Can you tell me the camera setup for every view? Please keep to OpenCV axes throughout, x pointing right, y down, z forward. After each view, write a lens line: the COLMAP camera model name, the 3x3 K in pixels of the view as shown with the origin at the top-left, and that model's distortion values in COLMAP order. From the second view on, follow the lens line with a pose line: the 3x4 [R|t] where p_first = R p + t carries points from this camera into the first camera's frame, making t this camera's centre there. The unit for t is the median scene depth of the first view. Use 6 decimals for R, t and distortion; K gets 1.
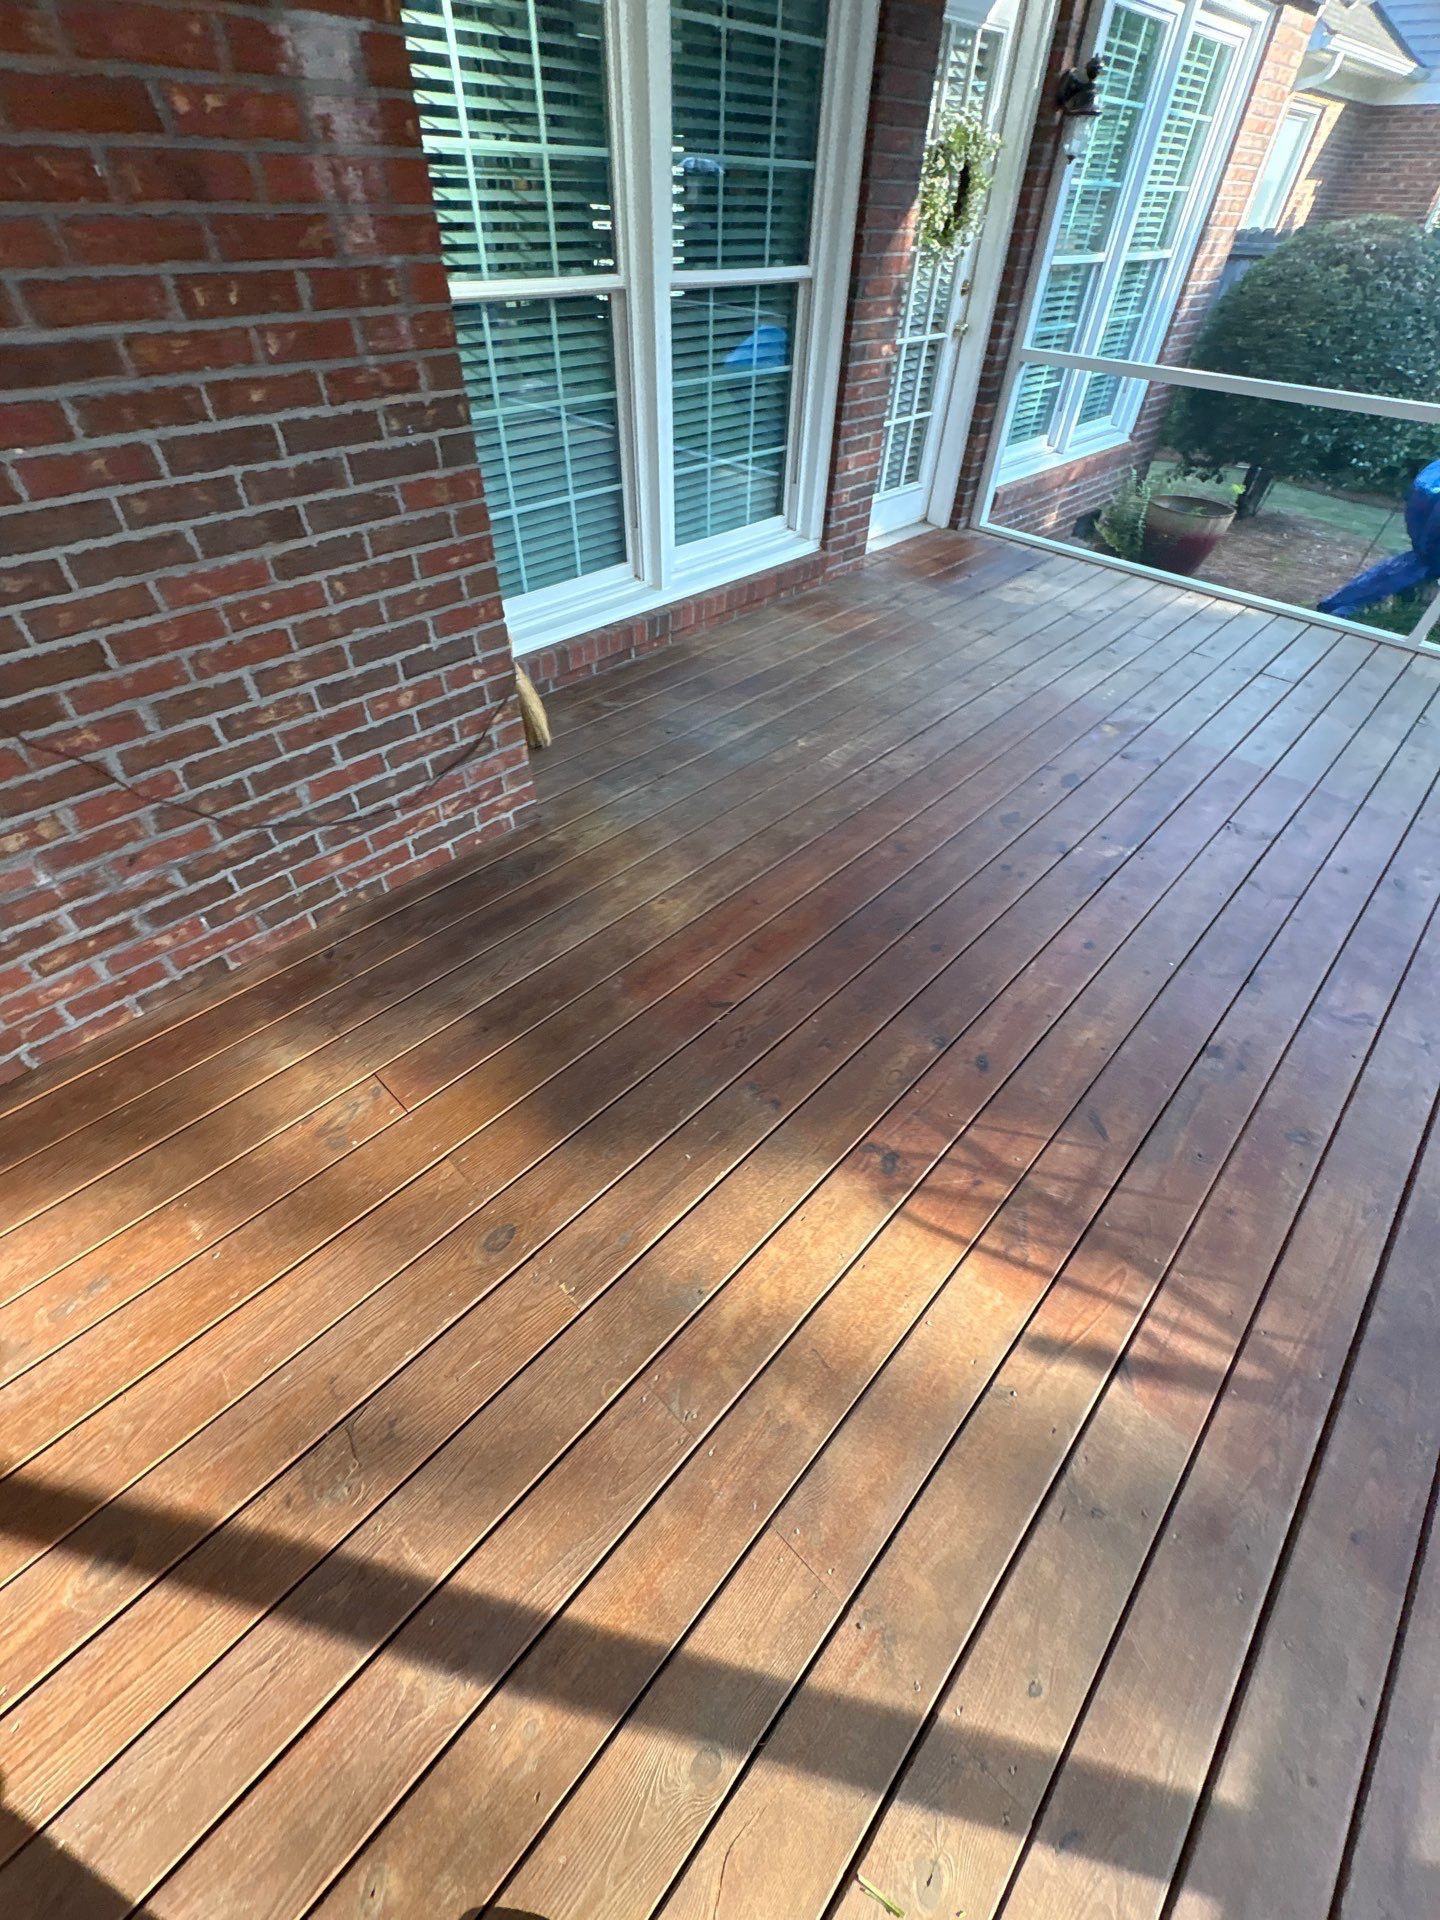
lens RADIAL K [[759.8, 0, 715.0], [0, 759.8, 962.0], [0, 0, 1]] dist [0.001514, -0.000462]
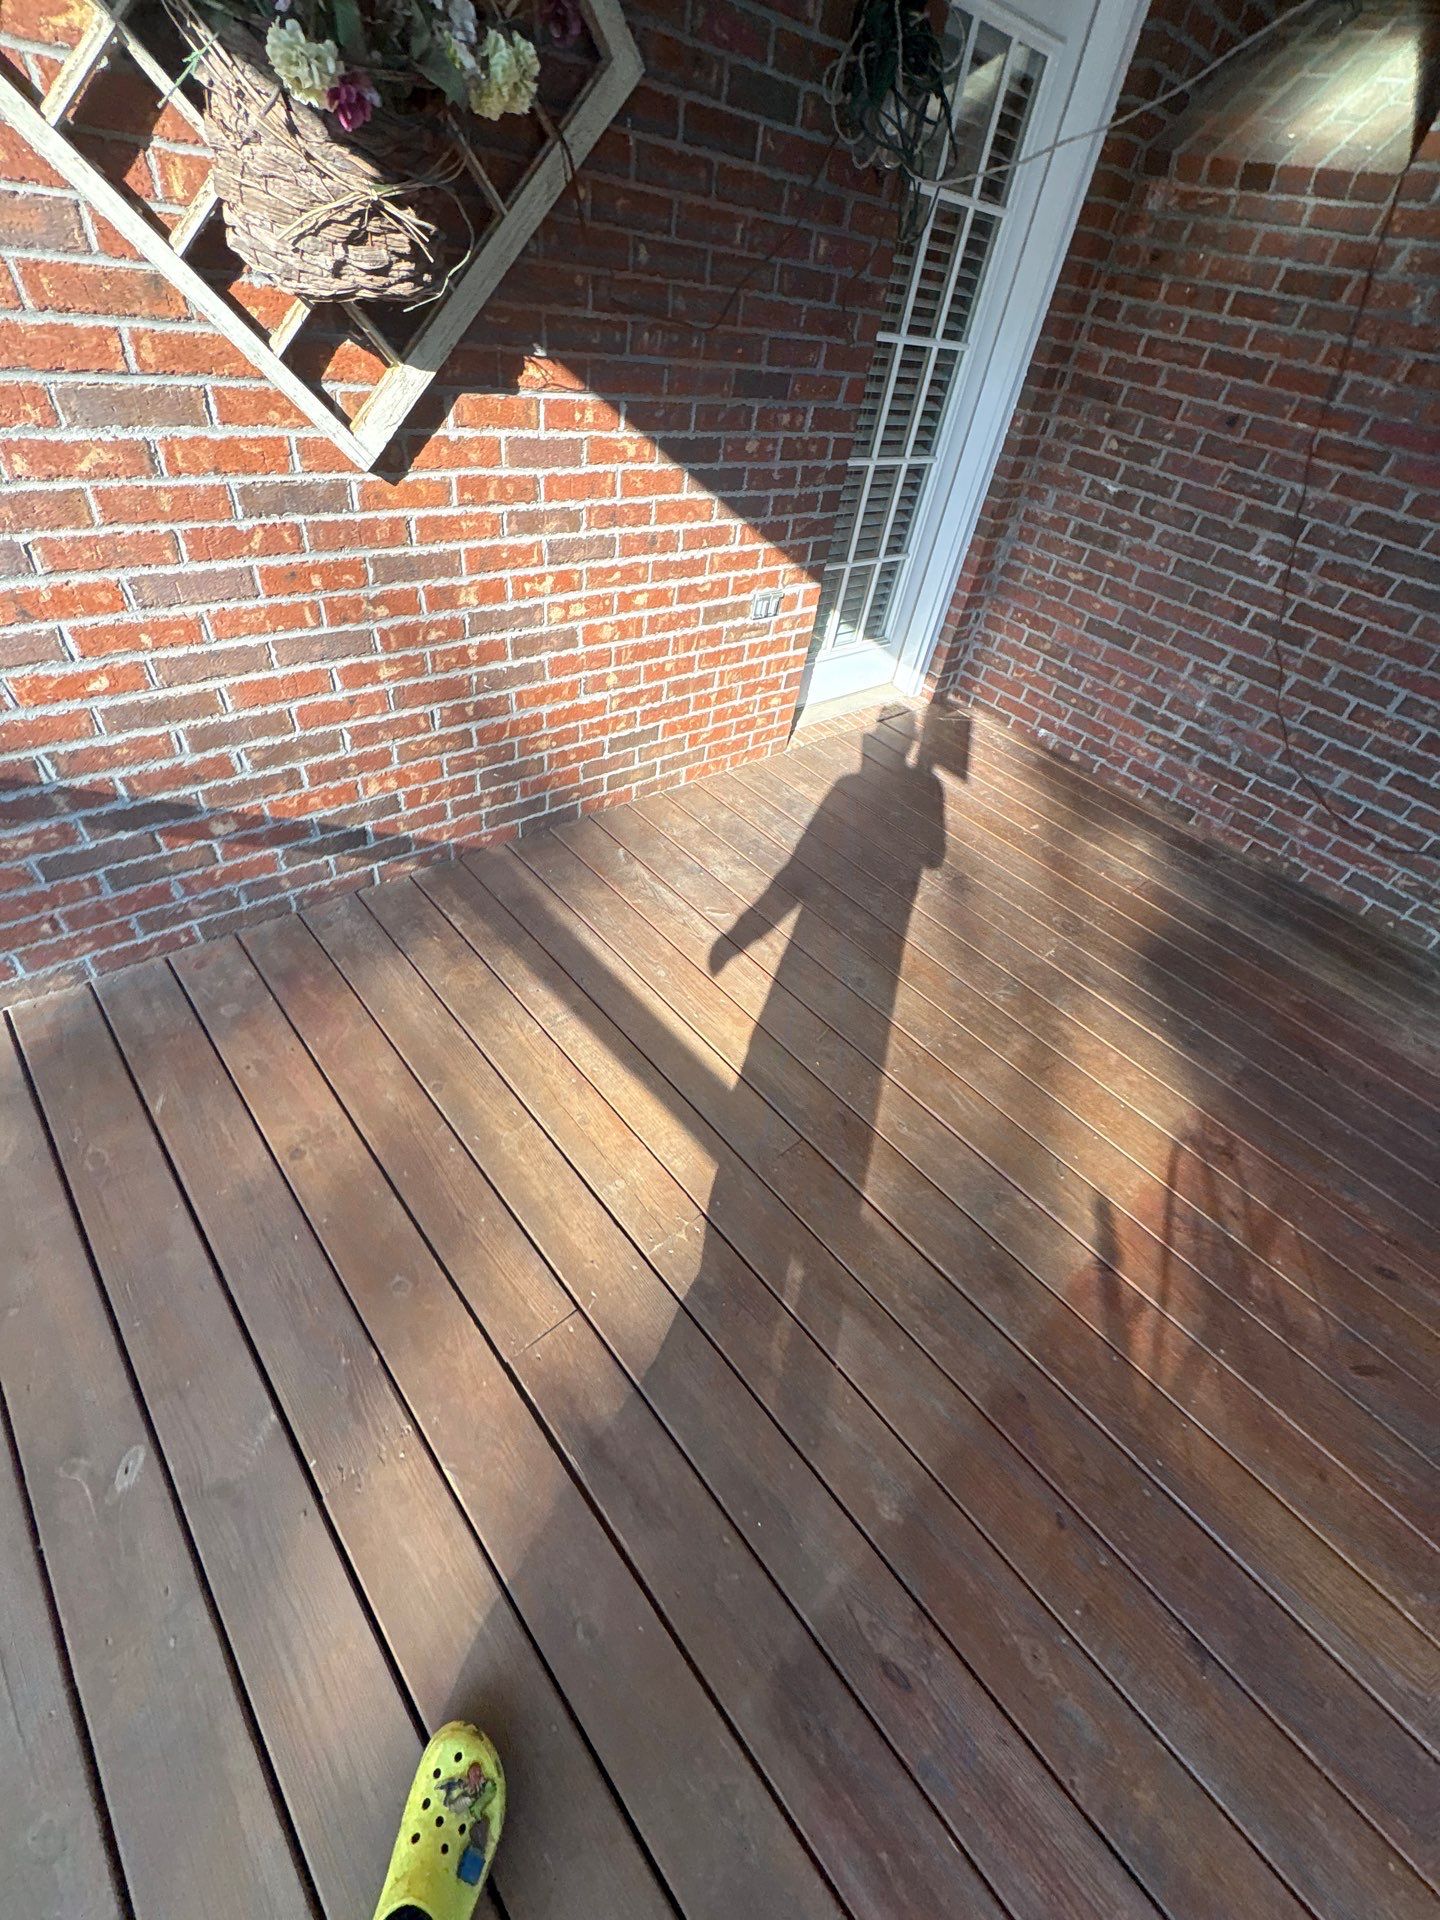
lens RADIAL K [[759.8, 0, 715.0], [0, 759.8, 962.0], [0, 0, 1]] dist [0.001514, -0.000462]
pose [[-0.085817, 0.664309, -0.742515, 0.879336], [-0.806511, 0.391243, 0.443248, 0.235872], [0.584957, 0.636885, 0.502197, -0.195557]]
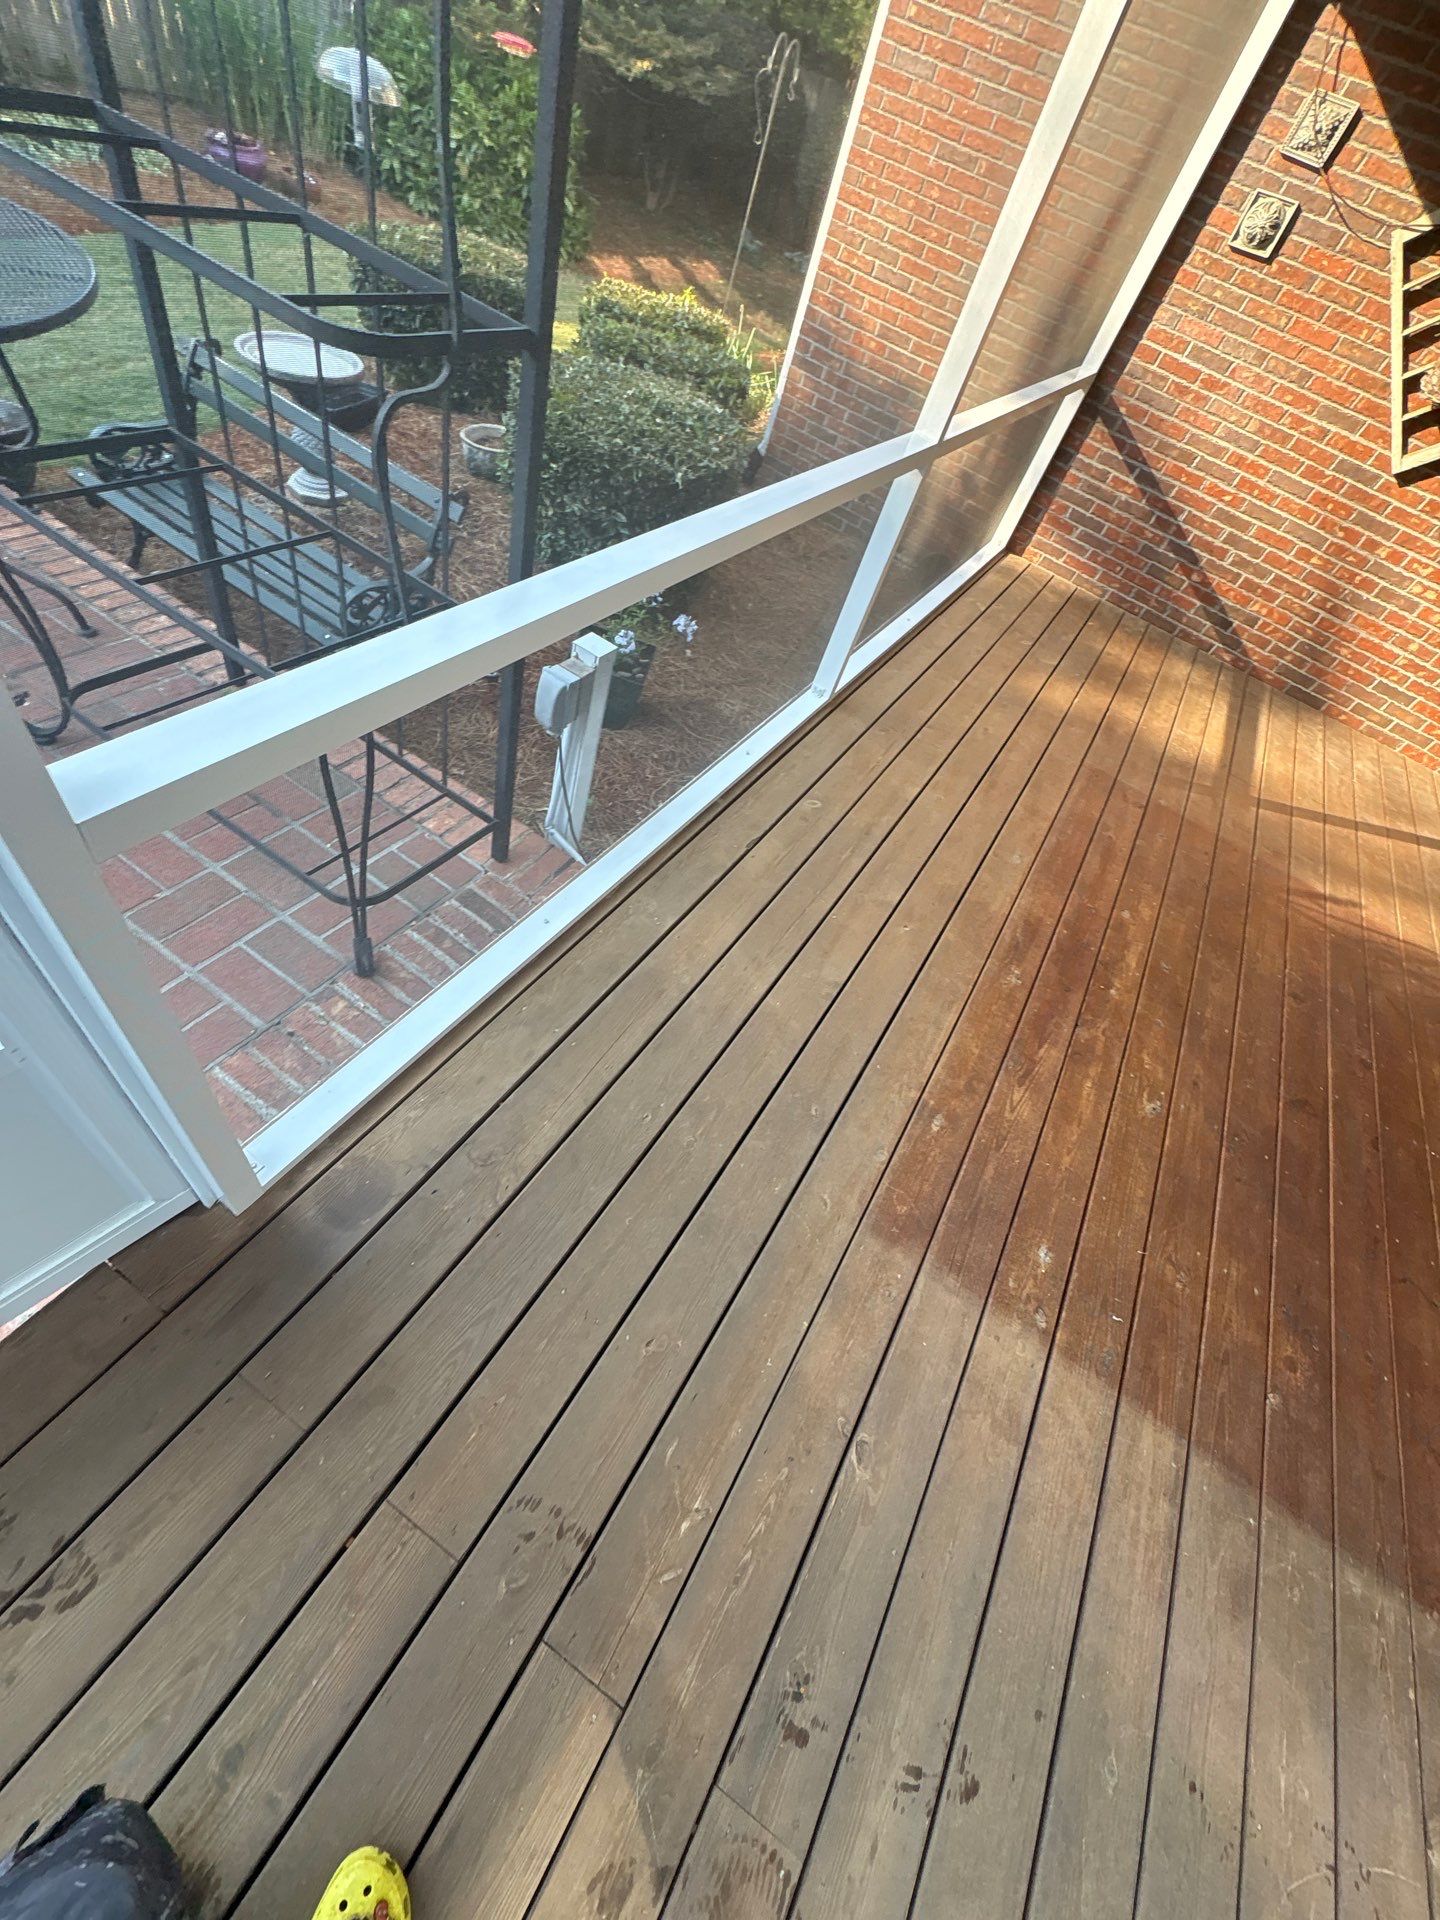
lens RADIAL K [[759.8, 0, 715.0], [0, 759.8, 962.0], [0, 0, 1]] dist [0.001514, -0.000462]
pose [[-0.939916, -0.013238, -0.341148, 2.280560], [-0.335787, -0.144687, 0.930759, -0.749621], [-0.061681, 0.989389, 0.131549, 0.777223]]
